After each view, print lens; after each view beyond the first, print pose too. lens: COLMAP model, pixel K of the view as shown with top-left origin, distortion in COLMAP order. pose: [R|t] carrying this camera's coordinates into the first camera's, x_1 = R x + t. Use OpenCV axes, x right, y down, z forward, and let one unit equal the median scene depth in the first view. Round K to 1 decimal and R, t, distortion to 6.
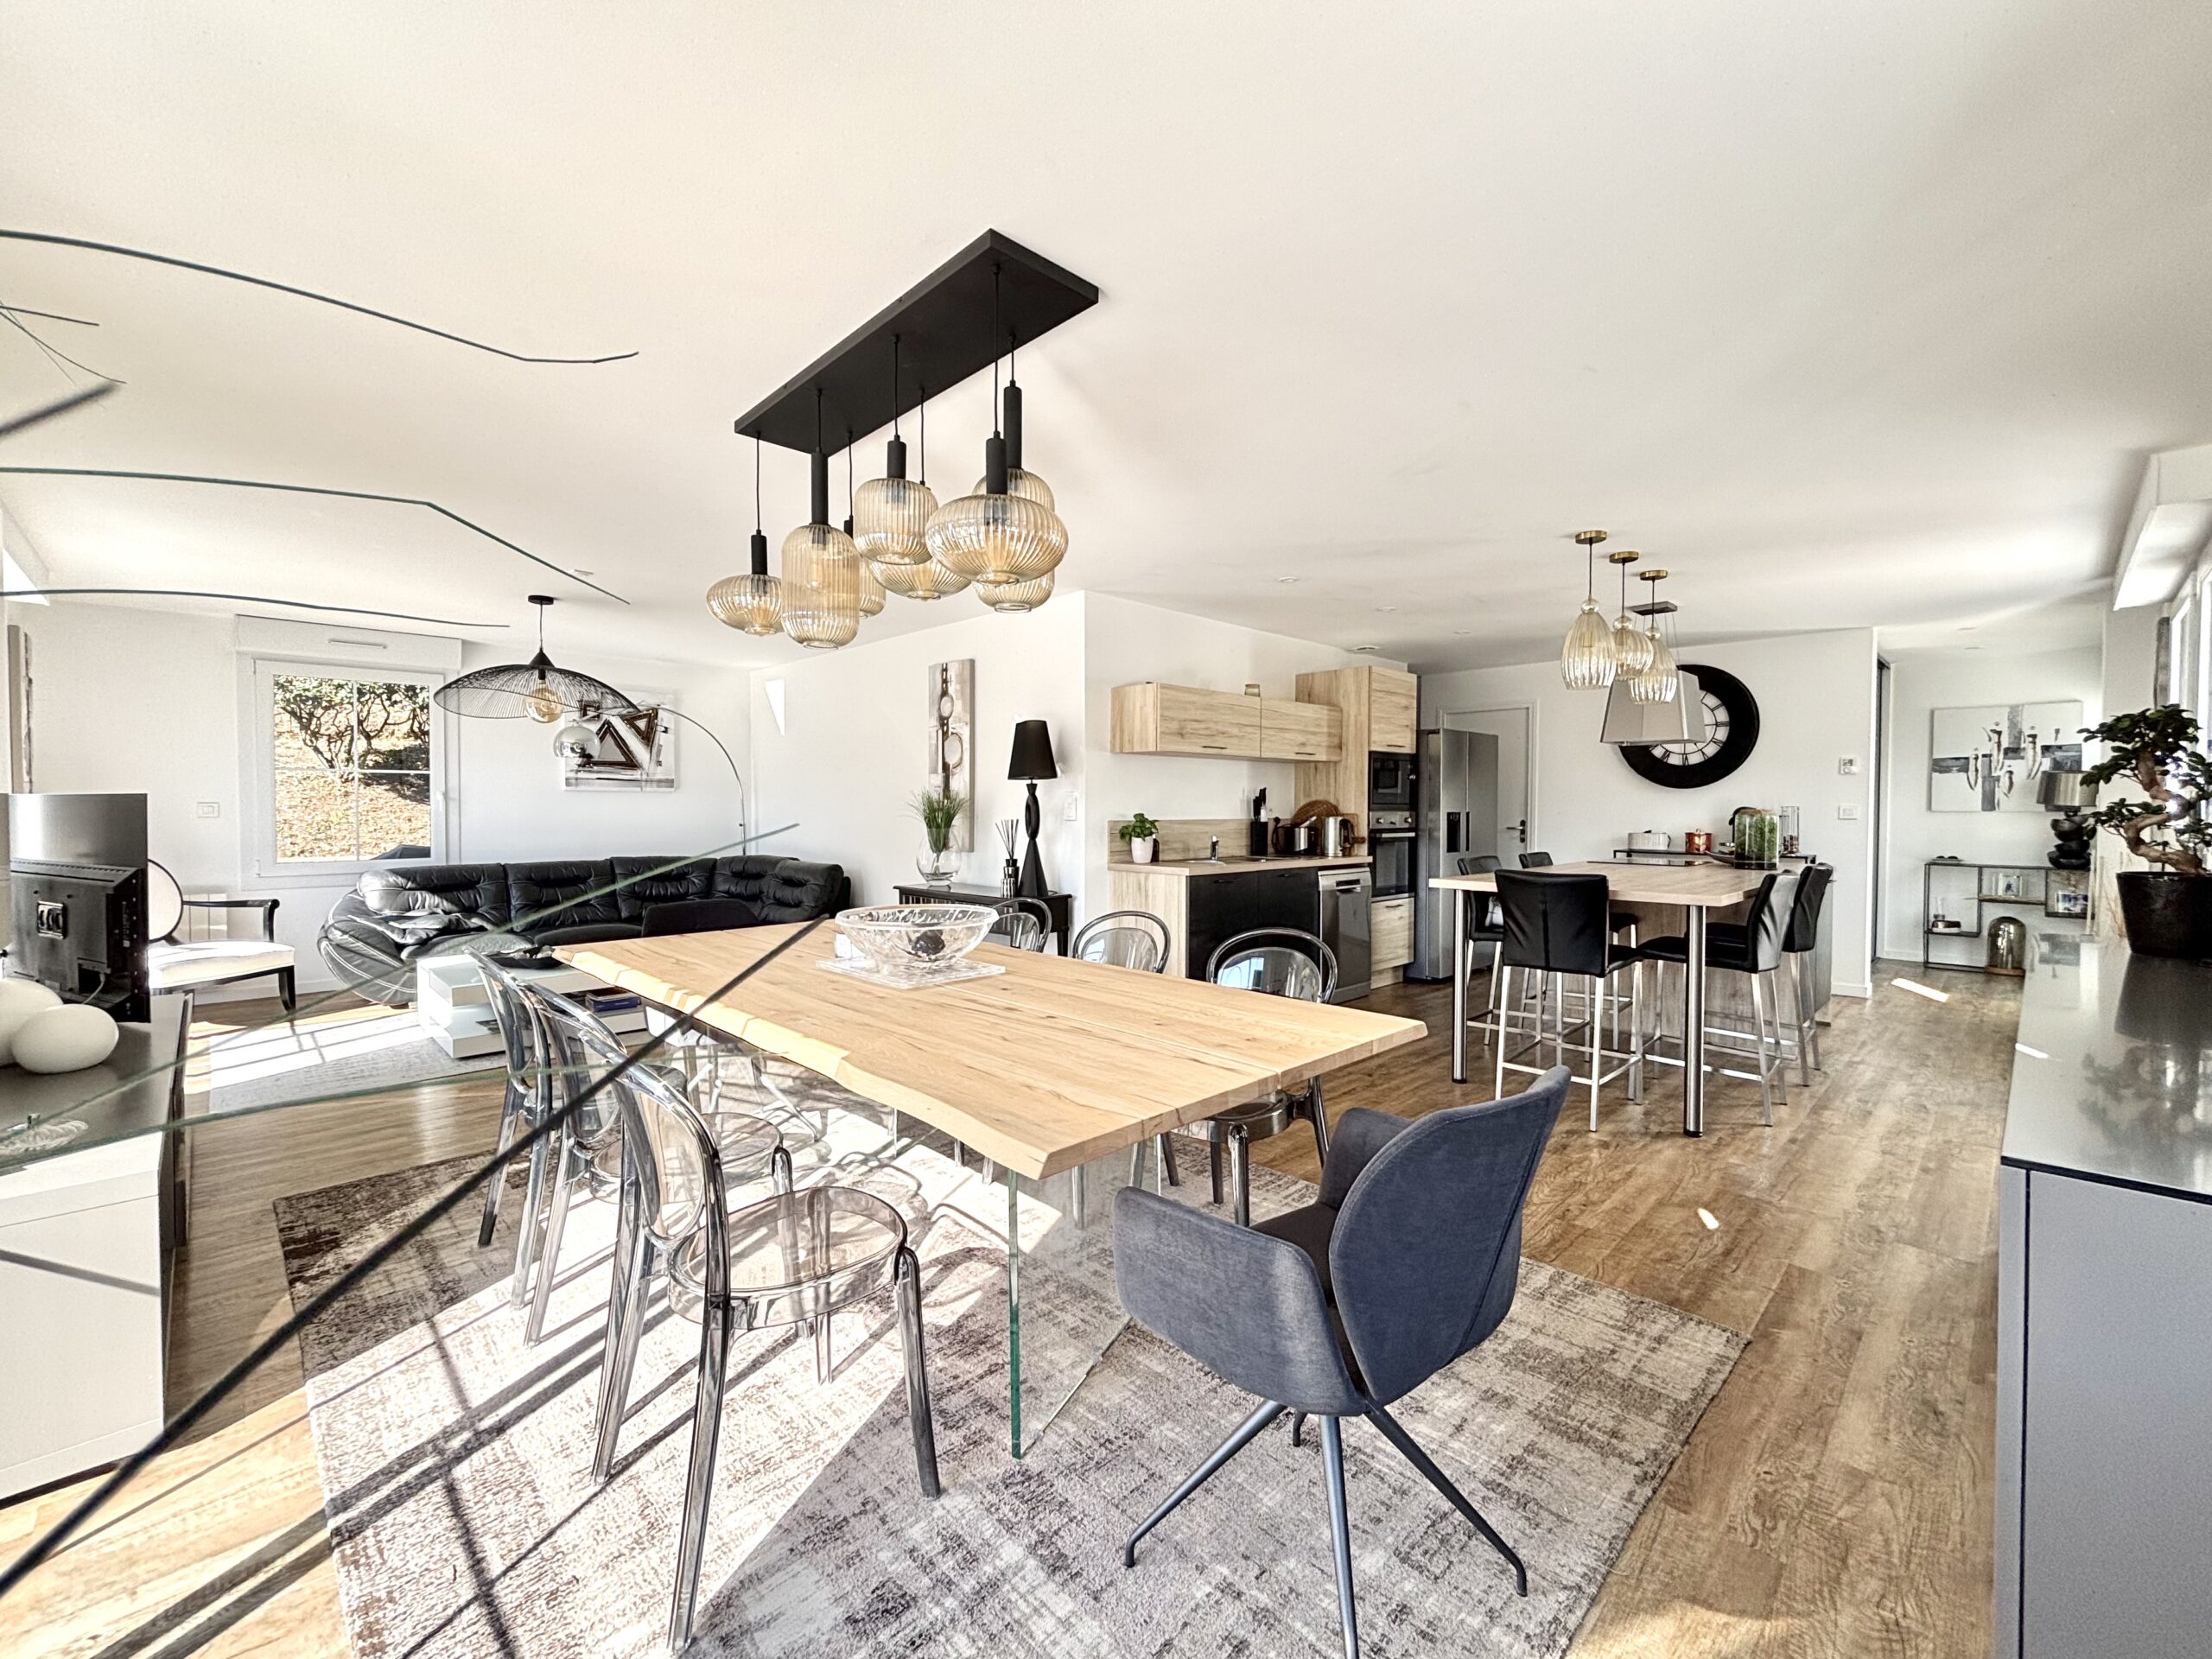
lens RADIAL K [[909.1, 0, 1103.0], [0, 909.1, 837.9], [0, 0, 1]] dist [0.000376, 0.000705]
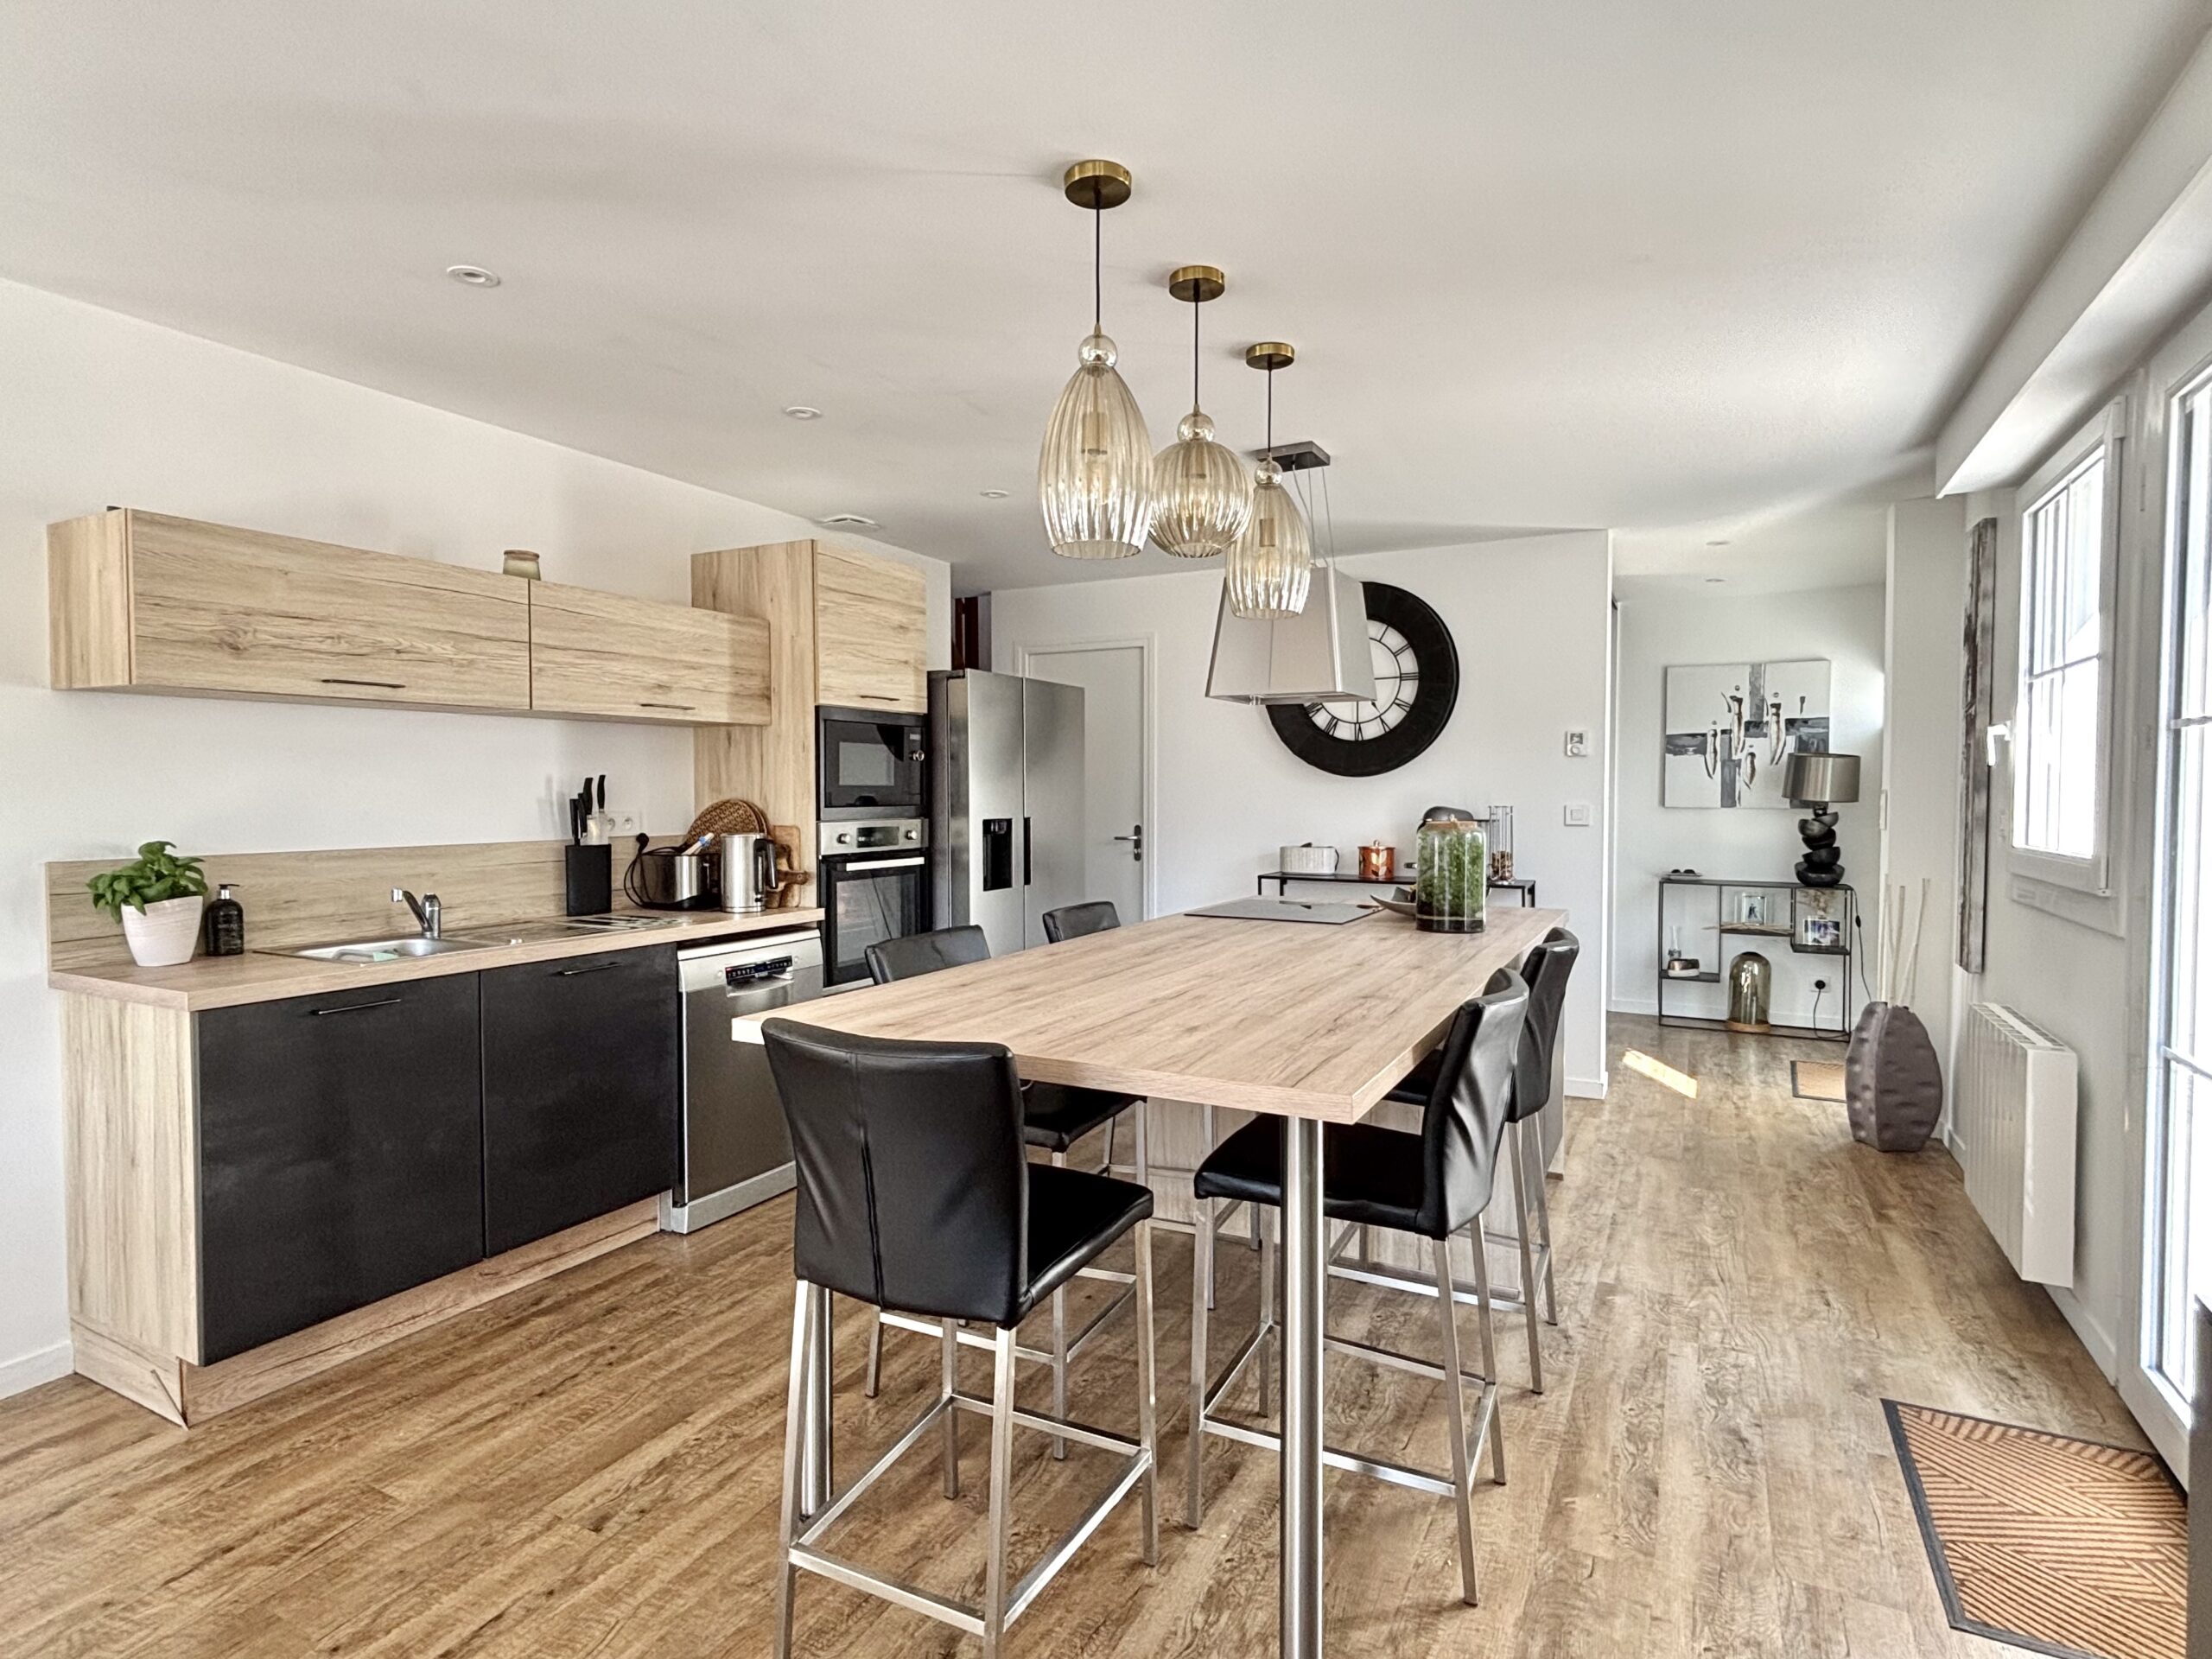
lens RADIAL K [[1157.7, 0, 1106.0], [0, 1157.7, 829.5], [0, 0, 1]] dist [0.021236, -0.000543]
pose [[0.948066, -0.012328, 0.317833, 0.214396], [0.011469, 0.999924, 0.004573, -0.023314], [-0.317865, -0.000690, 0.948136, 0.288934]]
